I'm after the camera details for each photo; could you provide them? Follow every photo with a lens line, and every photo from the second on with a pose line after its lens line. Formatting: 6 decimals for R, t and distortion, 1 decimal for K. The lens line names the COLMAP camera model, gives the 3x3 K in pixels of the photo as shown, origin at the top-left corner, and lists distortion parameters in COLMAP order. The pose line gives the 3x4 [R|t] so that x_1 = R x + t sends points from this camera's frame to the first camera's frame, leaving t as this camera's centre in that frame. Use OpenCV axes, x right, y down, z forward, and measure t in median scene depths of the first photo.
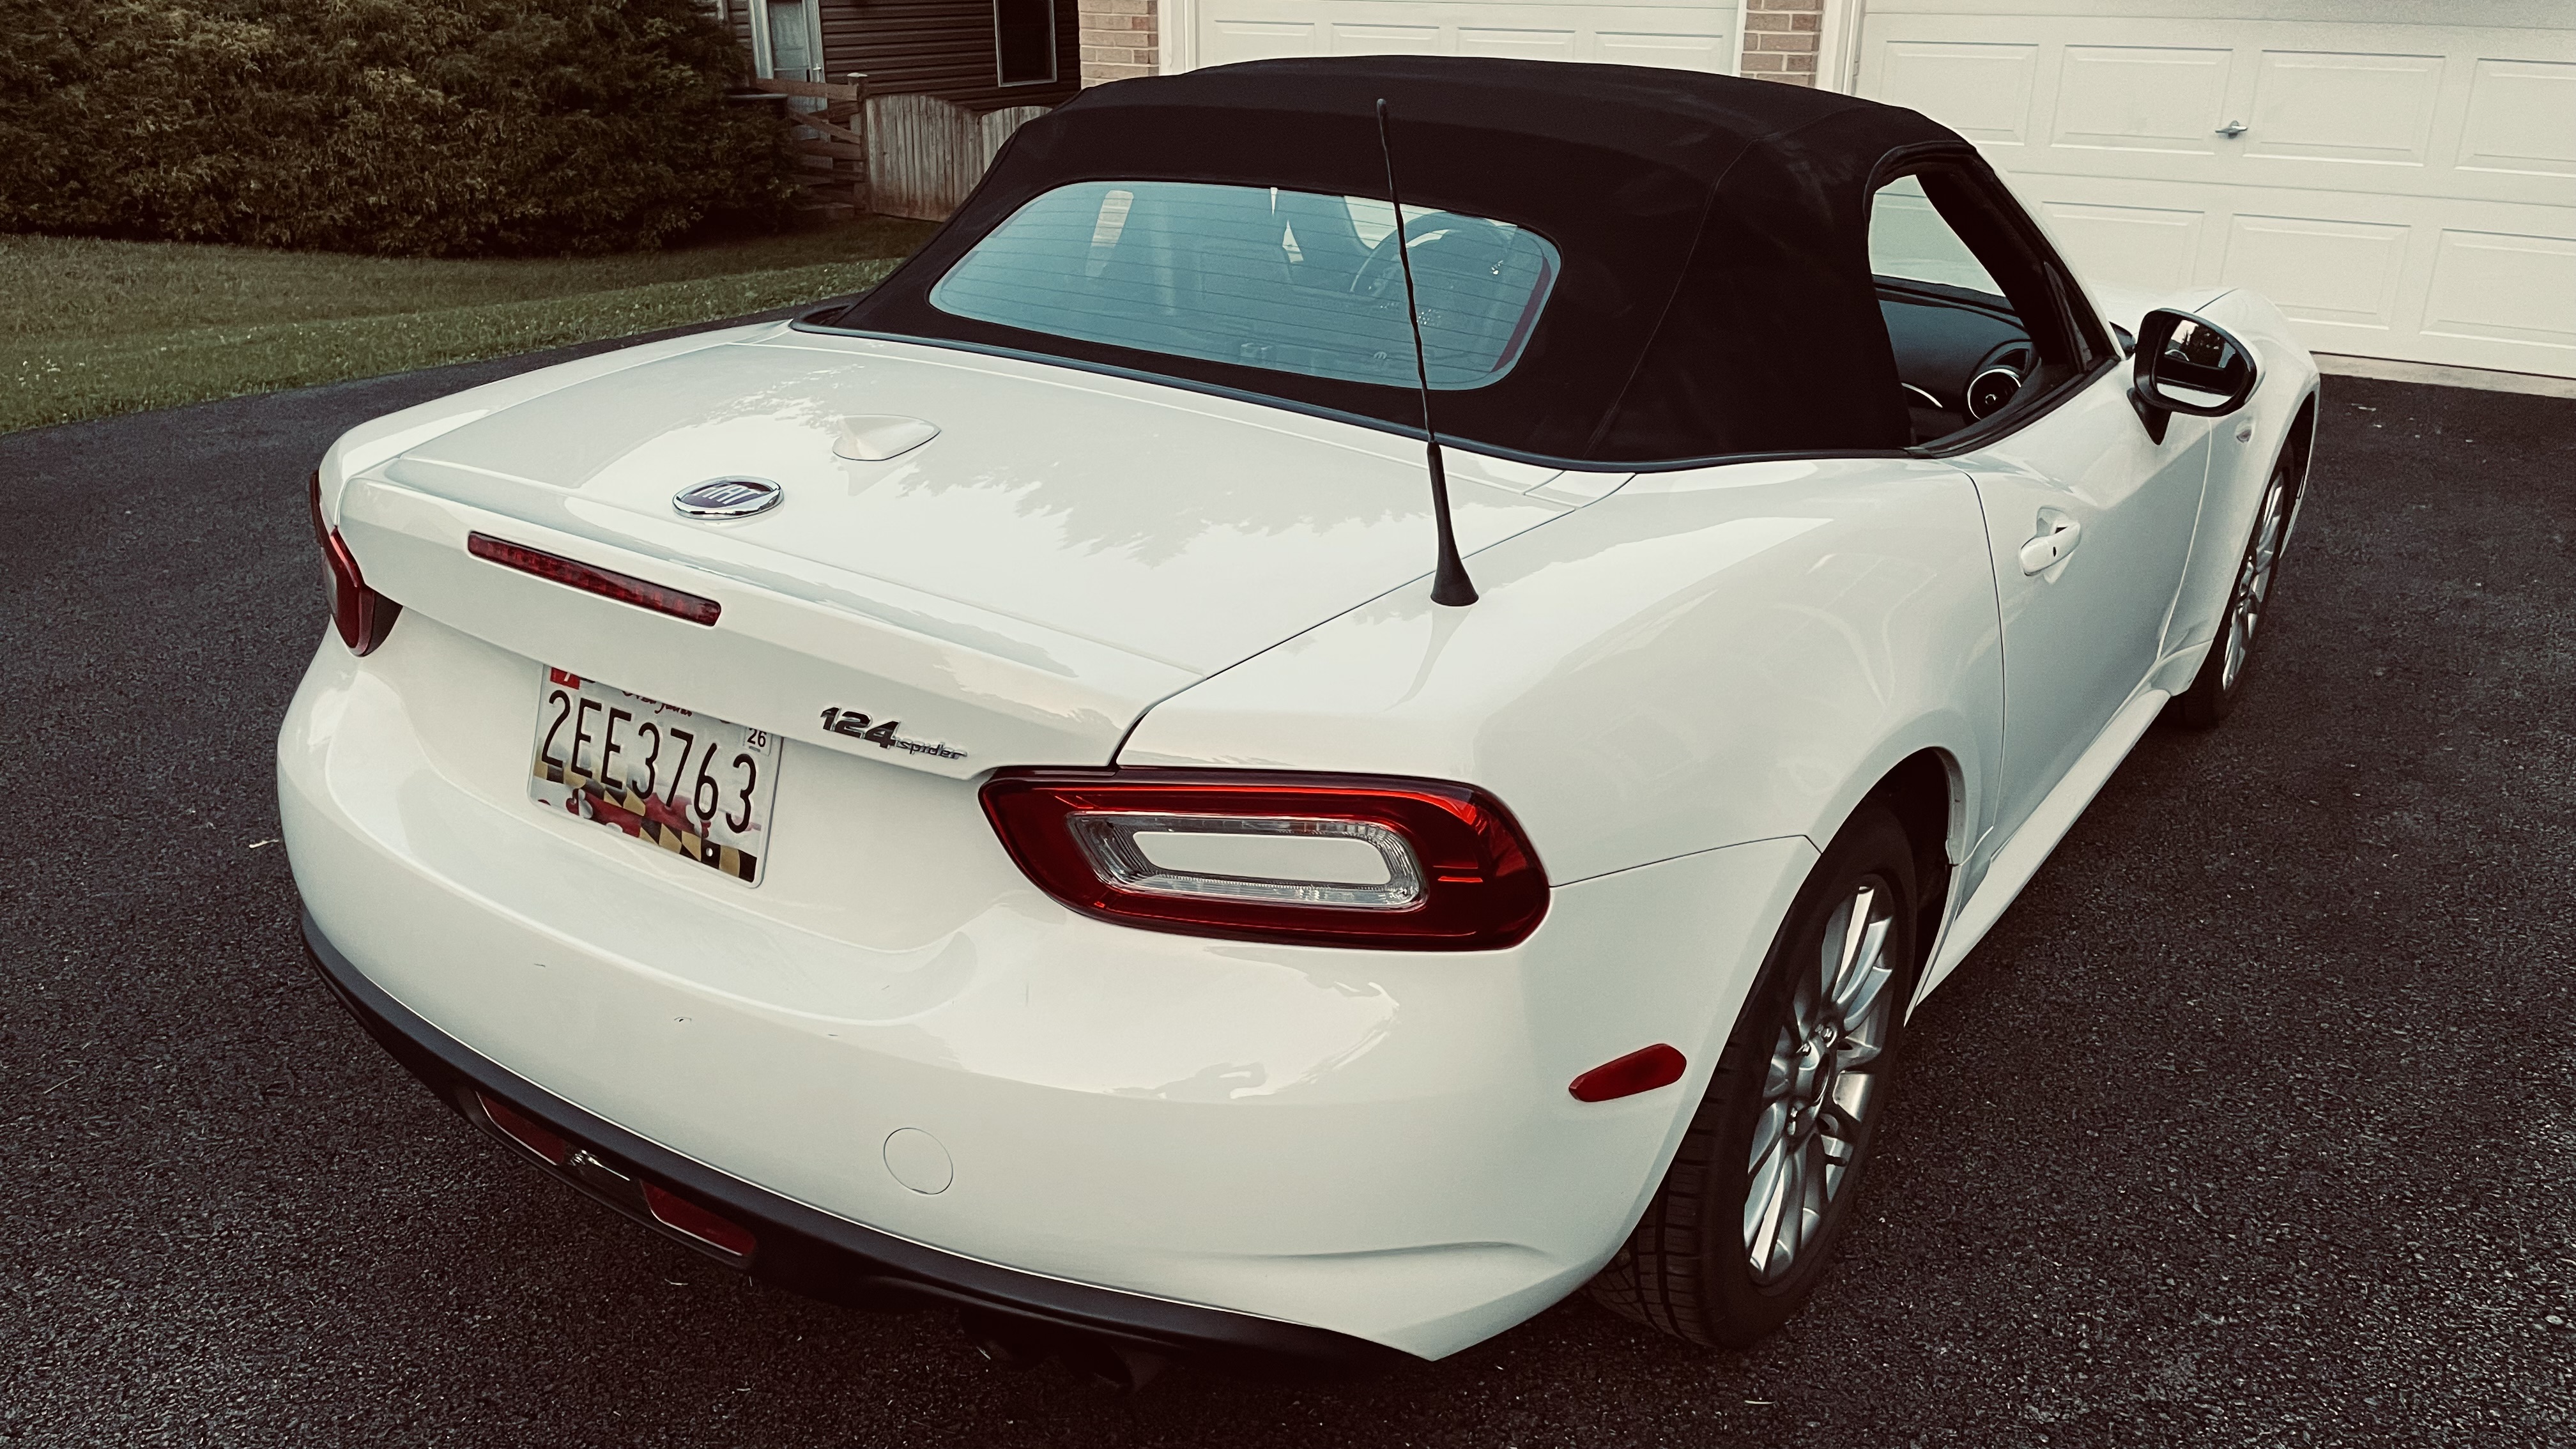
lens RADIAL K [[1996.8, 0, 1288.3], [0, 1996.8, 833.2], [0, 0, 1]] dist [0.007566, -0.043783]
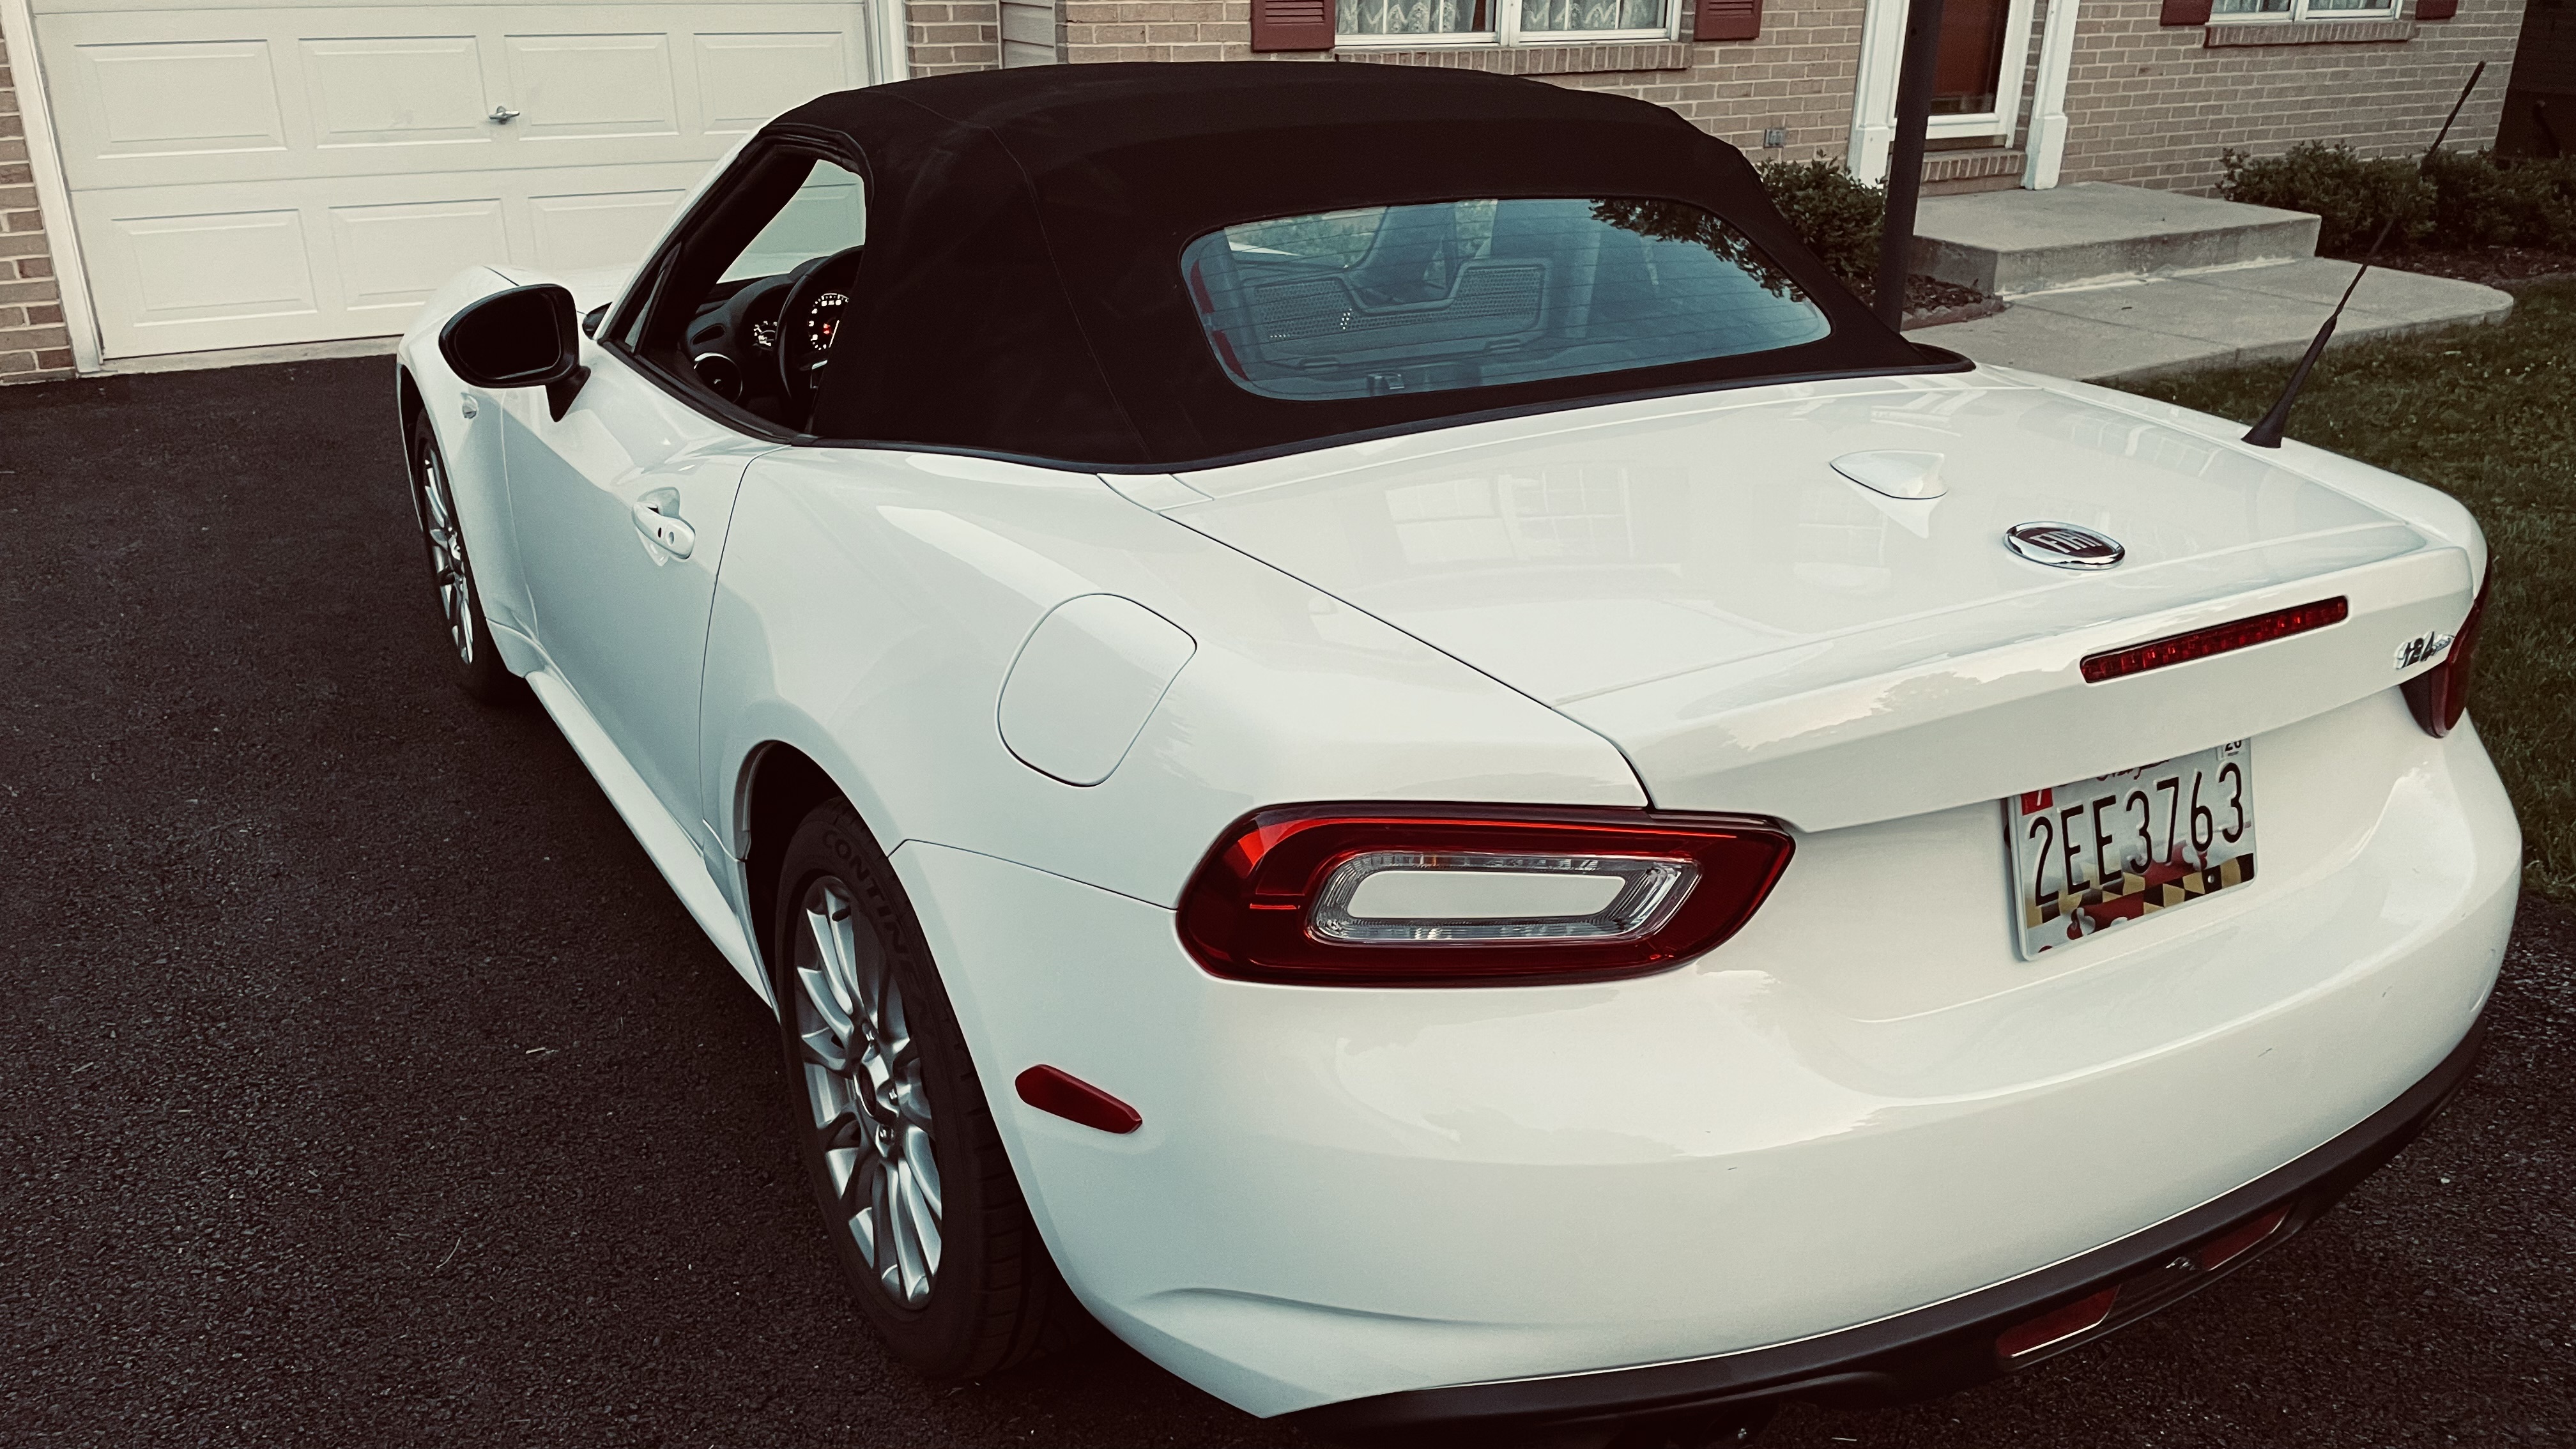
lens RADIAL K [[1988.4, 0, 1294.2], [0, 1988.4, 760.9], [0, 0, 1]] dist [0.004120, -0.039120]
pose [[0.392221, -0.347307, 0.851787, -1.057961], [0.362310, 0.909461, 0.203991, -0.335916], [-0.845514, 0.228602, 0.482542, 0.741568]]
